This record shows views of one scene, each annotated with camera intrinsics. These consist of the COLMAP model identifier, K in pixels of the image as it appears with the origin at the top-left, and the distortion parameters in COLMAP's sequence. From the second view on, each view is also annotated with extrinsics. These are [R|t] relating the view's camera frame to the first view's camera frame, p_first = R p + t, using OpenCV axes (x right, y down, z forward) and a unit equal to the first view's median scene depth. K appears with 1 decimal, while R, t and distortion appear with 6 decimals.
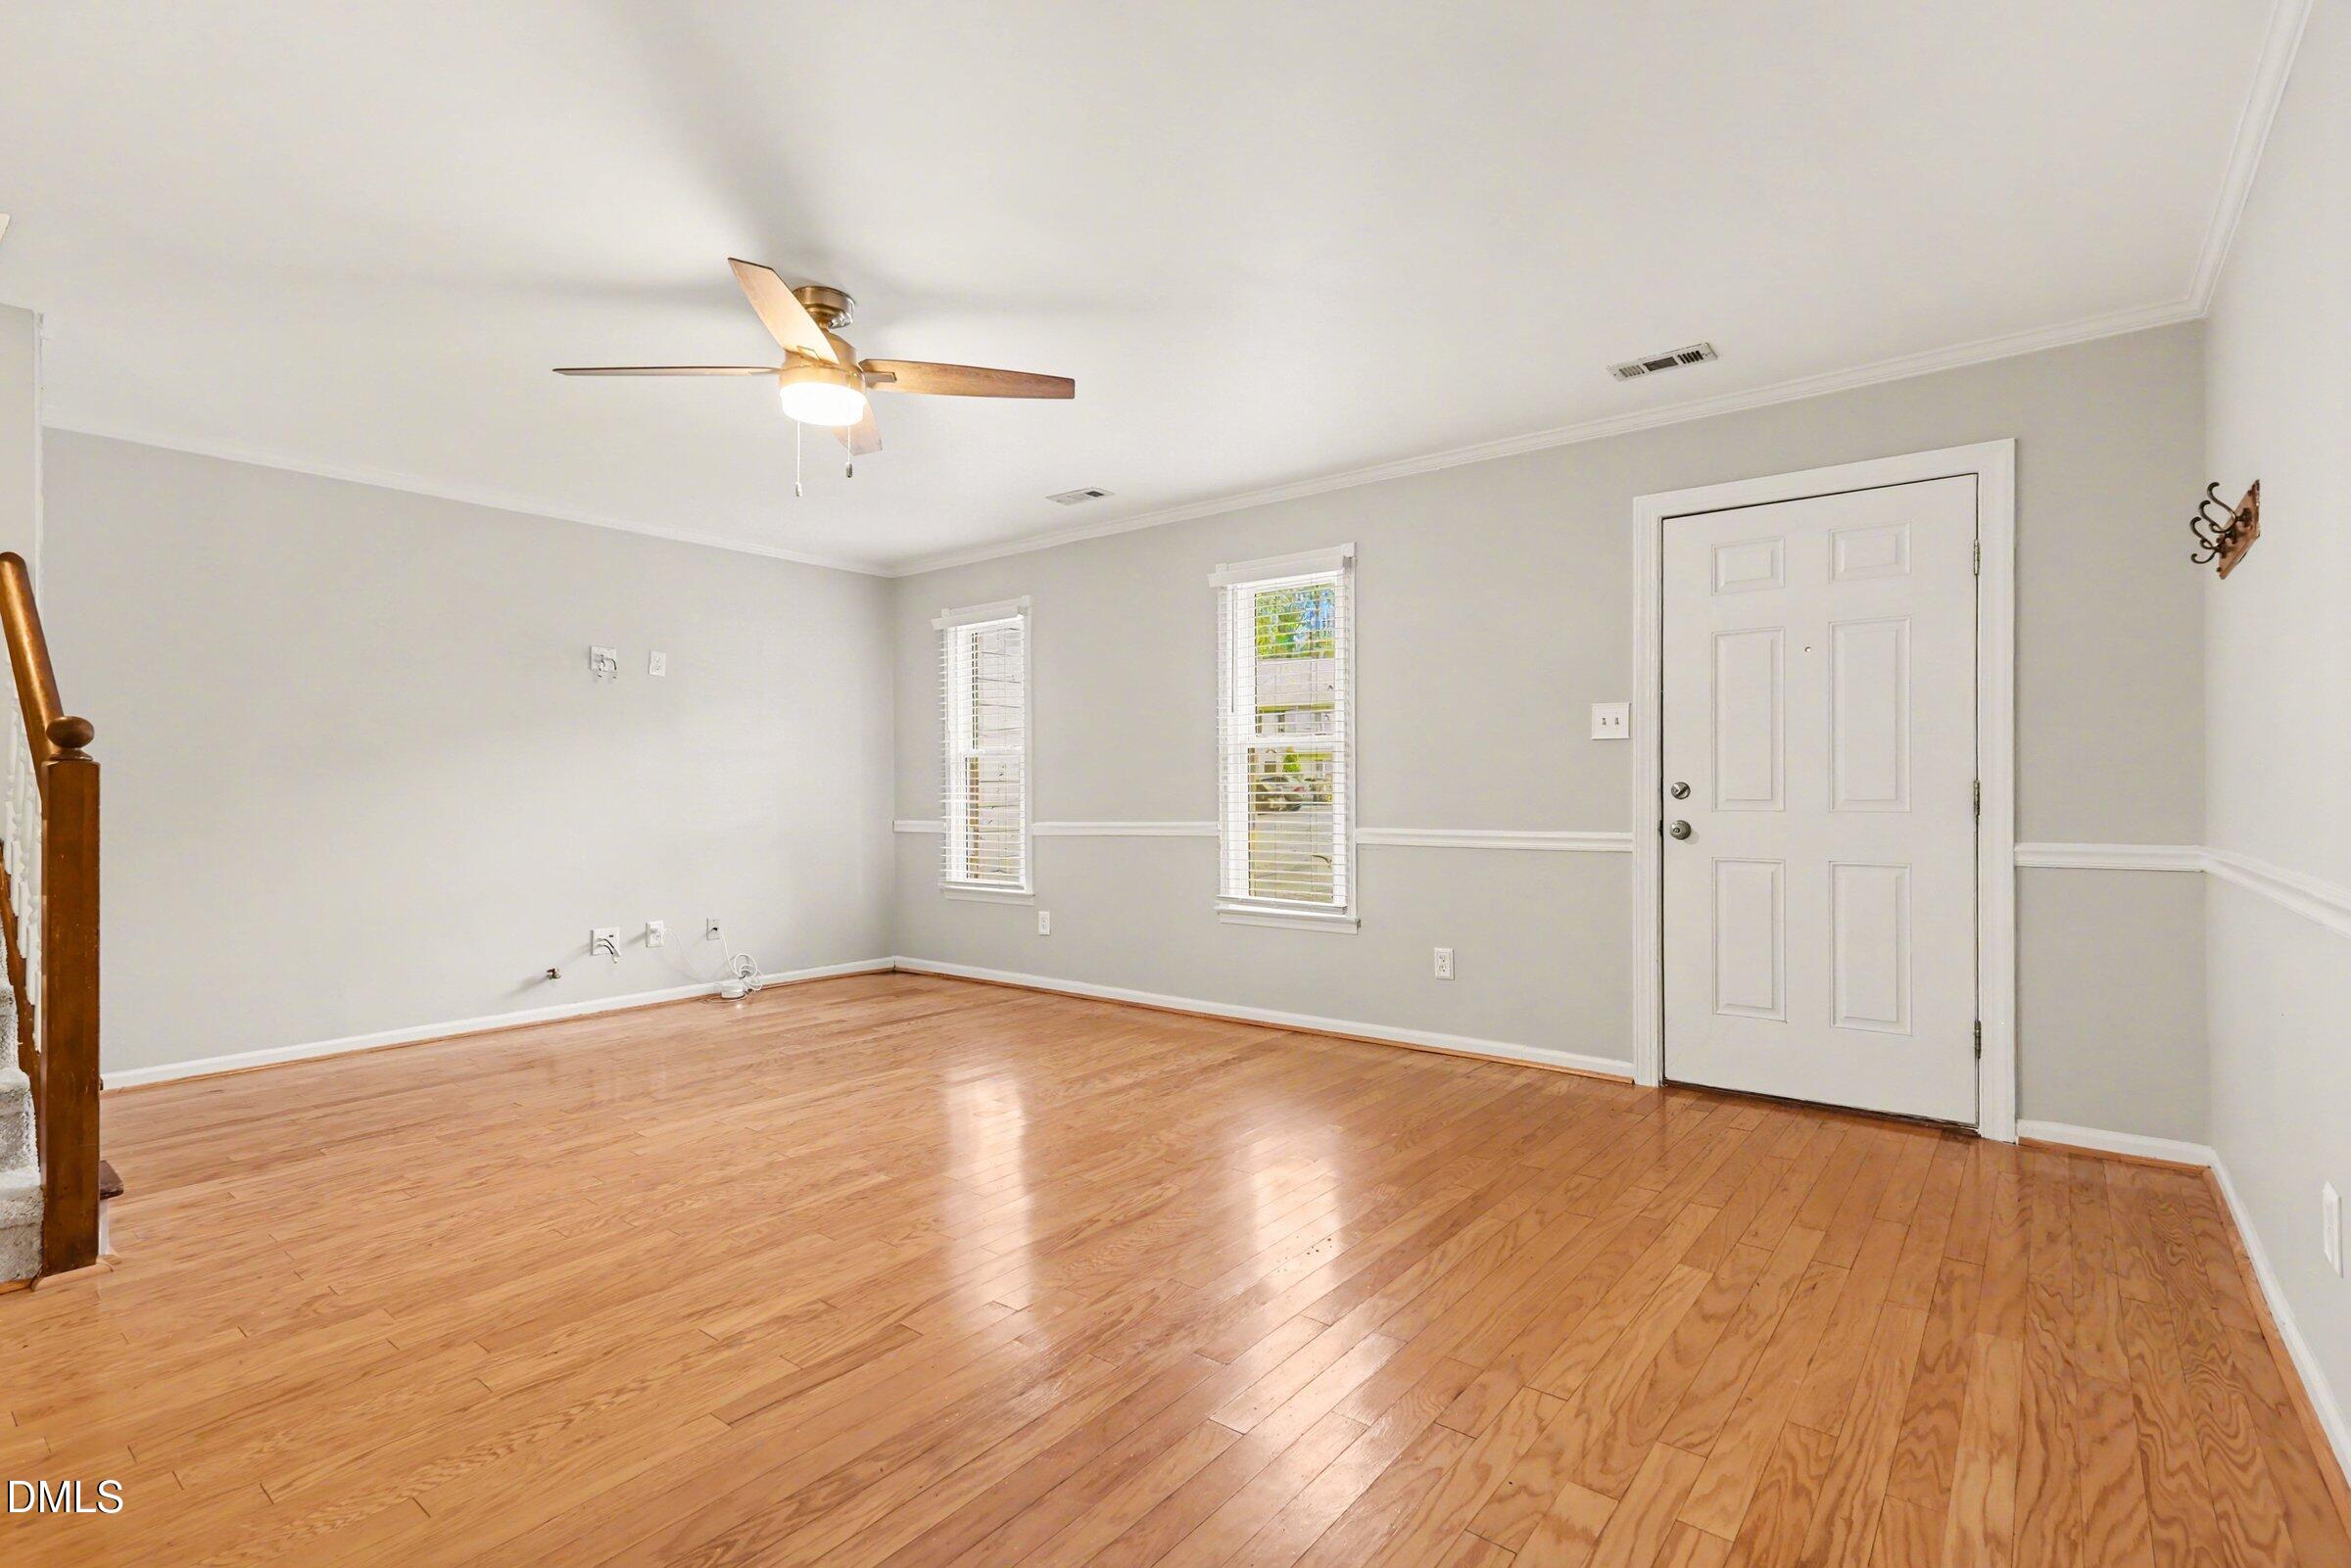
lens RADIAL K [[1109.2, 0, 1176.0], [0, 1109.2, 784.8], [0, 0, 1]] dist [0.009055, -0.000937]
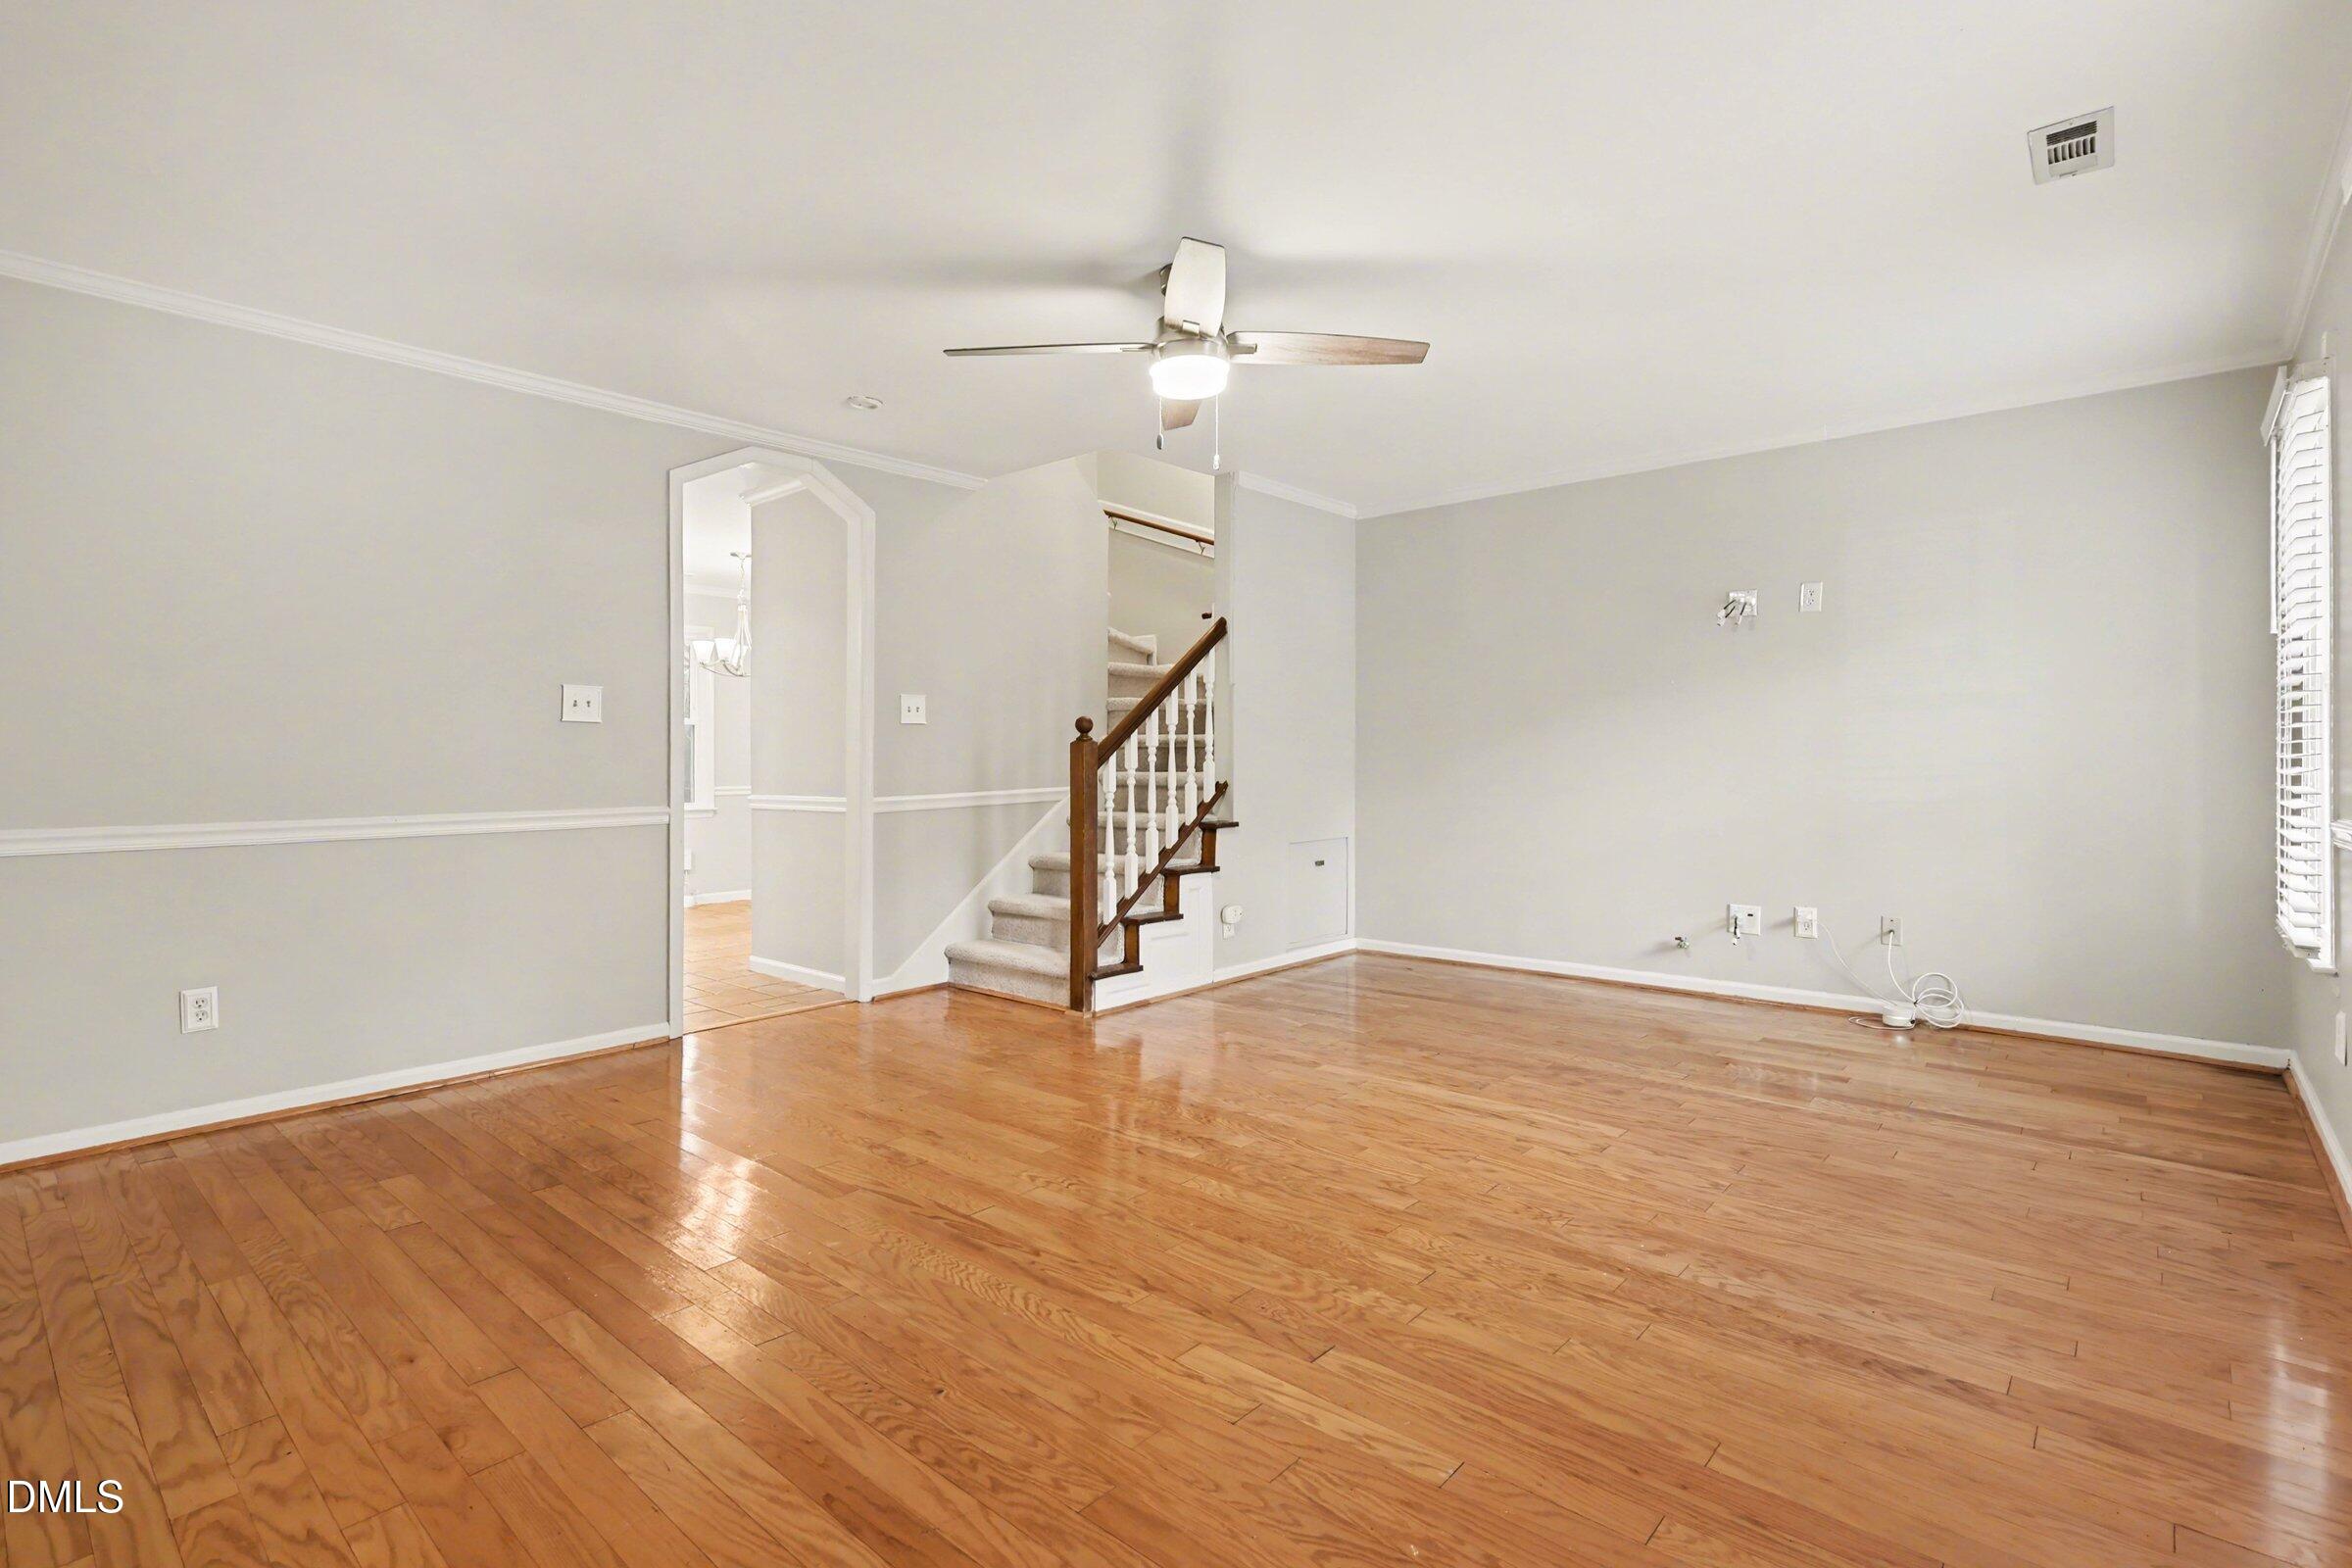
lens RADIAL K [[1109.7, 0, 1174.9], [0, 1109.7, 774.4], [0, 0, 1]] dist [0.009055, -0.000937]
pose [[-0.055770, 0.017223, -0.998295, 0.566556], [0.013861, 0.999768, 0.016474, 0.004535], [0.998347, -0.012918, -0.055996, 0.842852]]
